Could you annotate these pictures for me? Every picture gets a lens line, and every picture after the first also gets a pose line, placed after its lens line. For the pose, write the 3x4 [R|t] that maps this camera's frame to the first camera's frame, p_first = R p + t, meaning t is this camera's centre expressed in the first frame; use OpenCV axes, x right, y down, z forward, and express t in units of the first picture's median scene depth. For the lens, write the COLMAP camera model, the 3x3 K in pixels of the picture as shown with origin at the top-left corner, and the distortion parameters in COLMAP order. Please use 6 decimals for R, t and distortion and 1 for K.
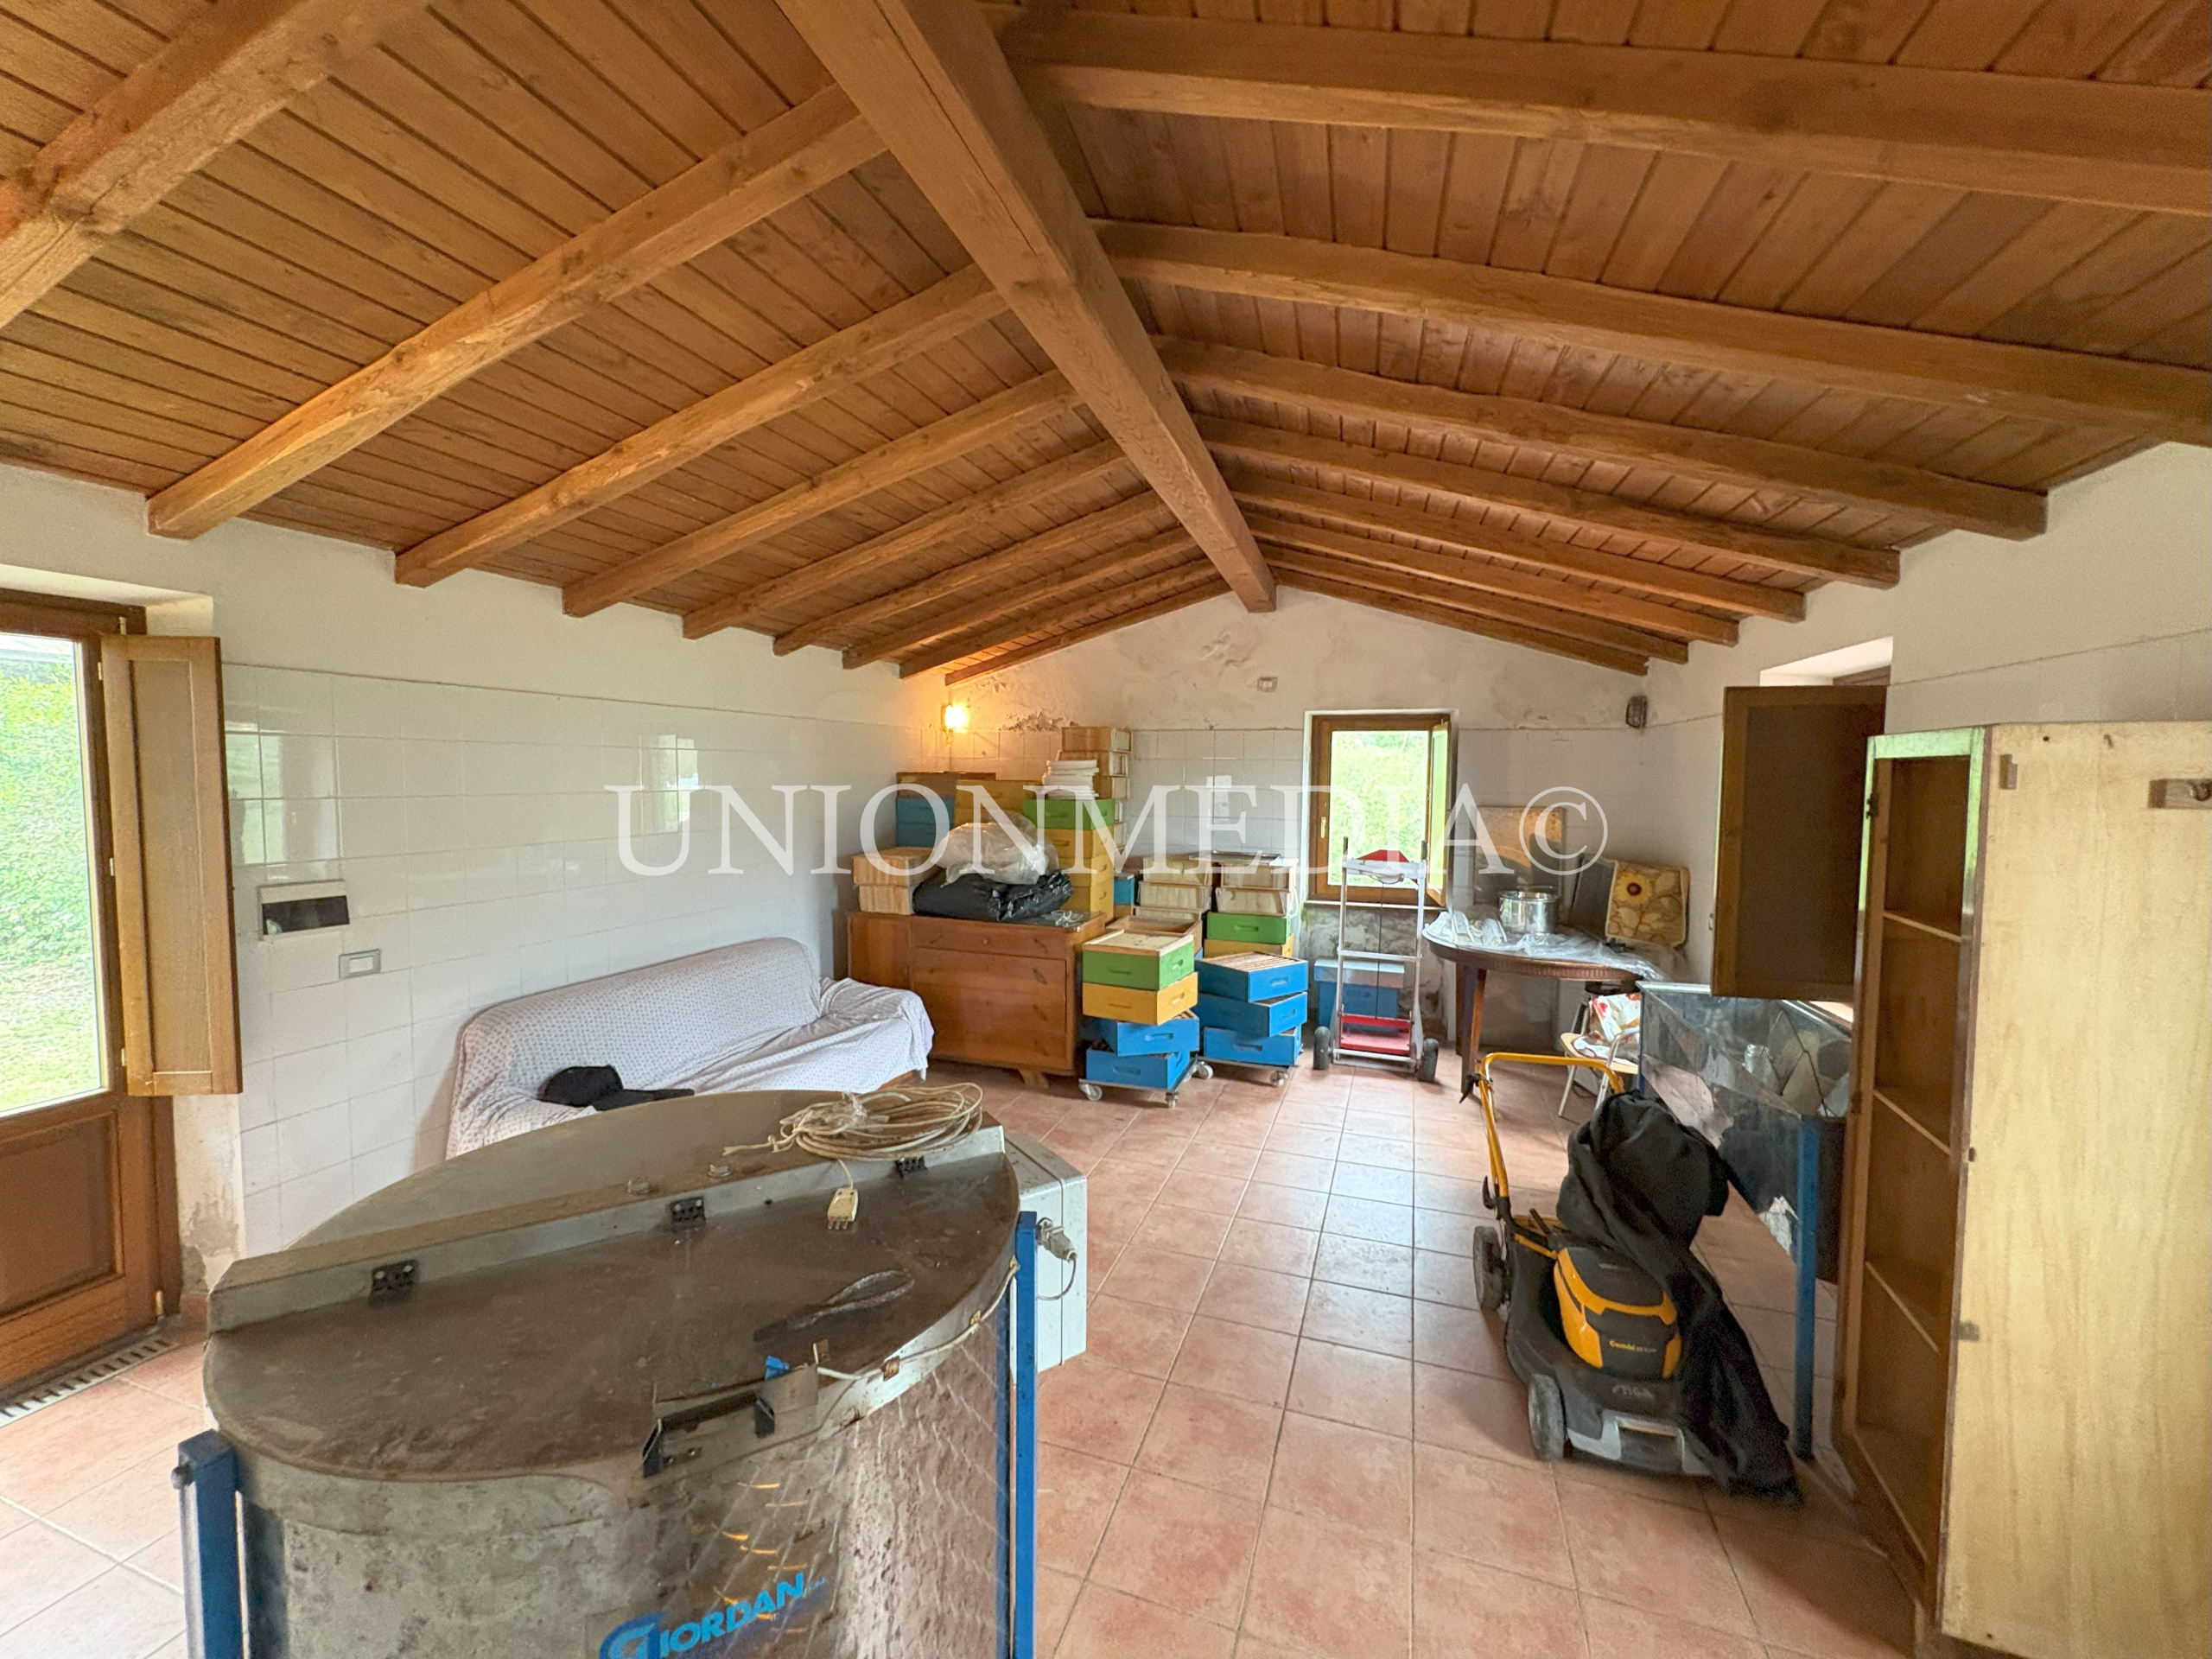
lens RADIAL K [[868.6, 0, 1101.3], [0, 868.6, 824.0], [0, 0, 1]] dist [-0.001250, -0.000152]
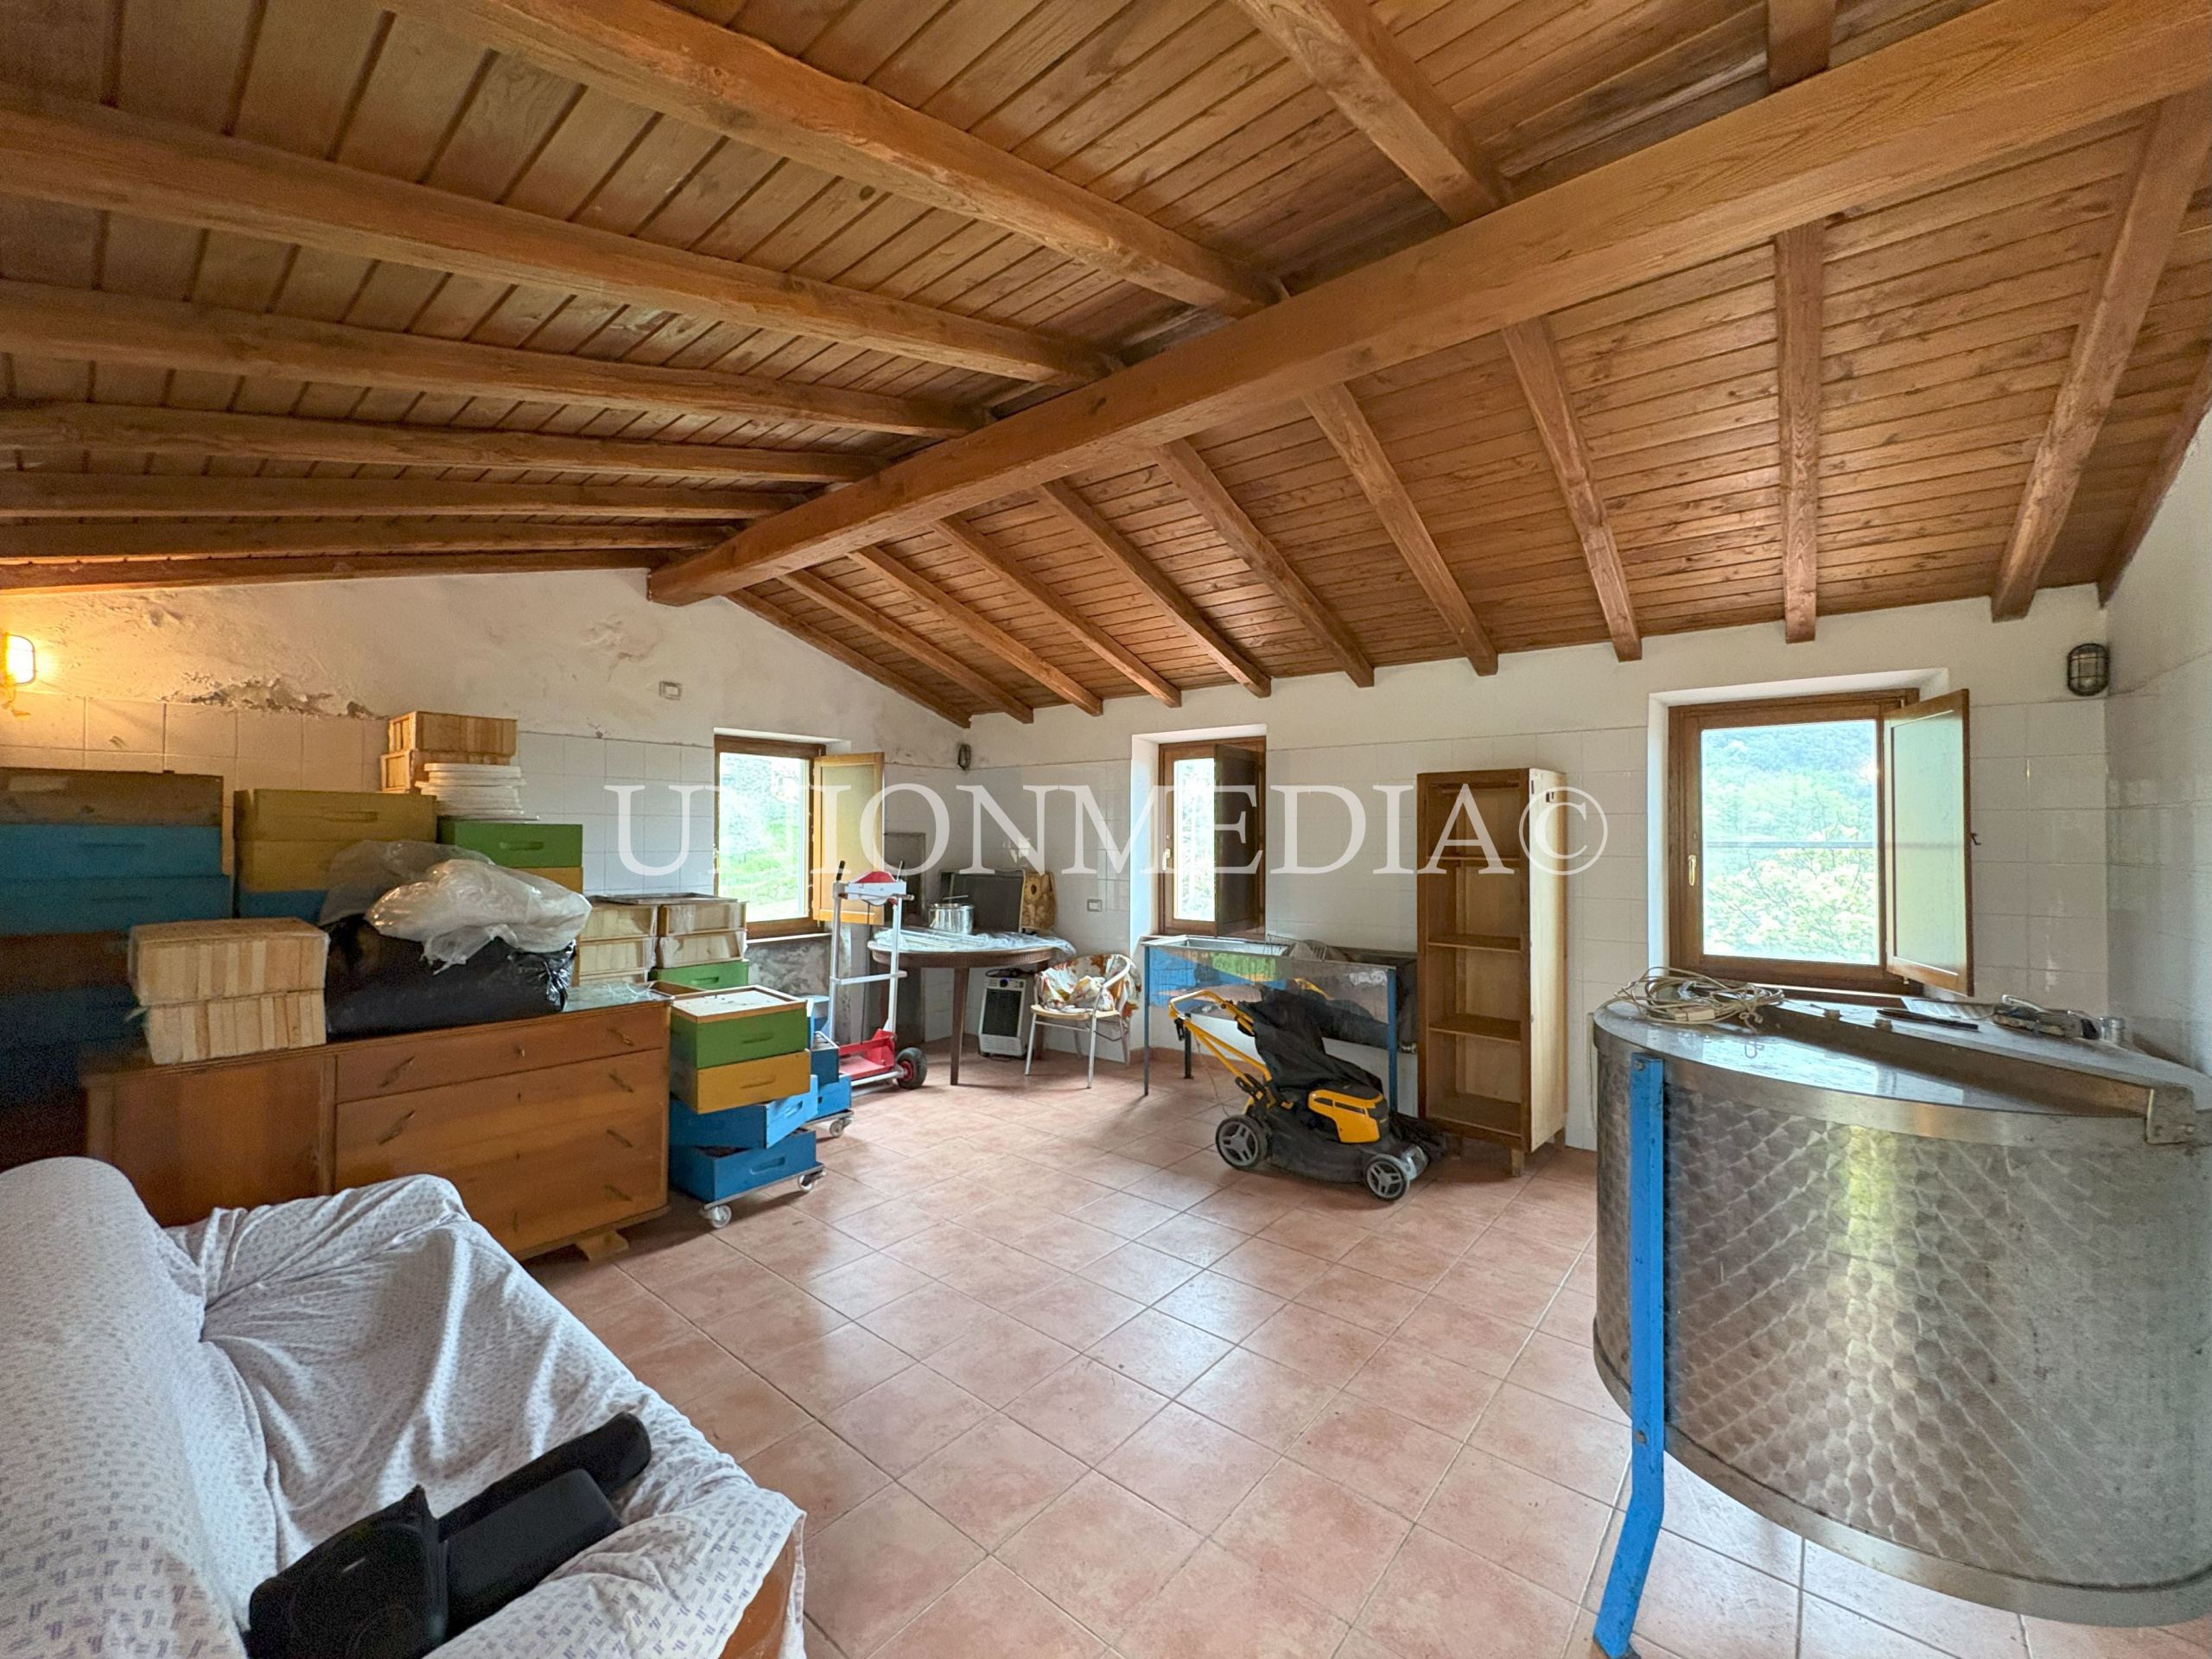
lens RADIAL K [[868.6, 0, 1112.7], [0, 868.6, 822.5], [0, 0, 1]] dist [-0.001250, -0.000152]
pose [[0.358810, 0.004141, 0.933401, -0.505917], [0.055659, 0.998116, -0.025824, 0.013293], [-0.931750, 0.061219, 0.357904, 0.360414]]
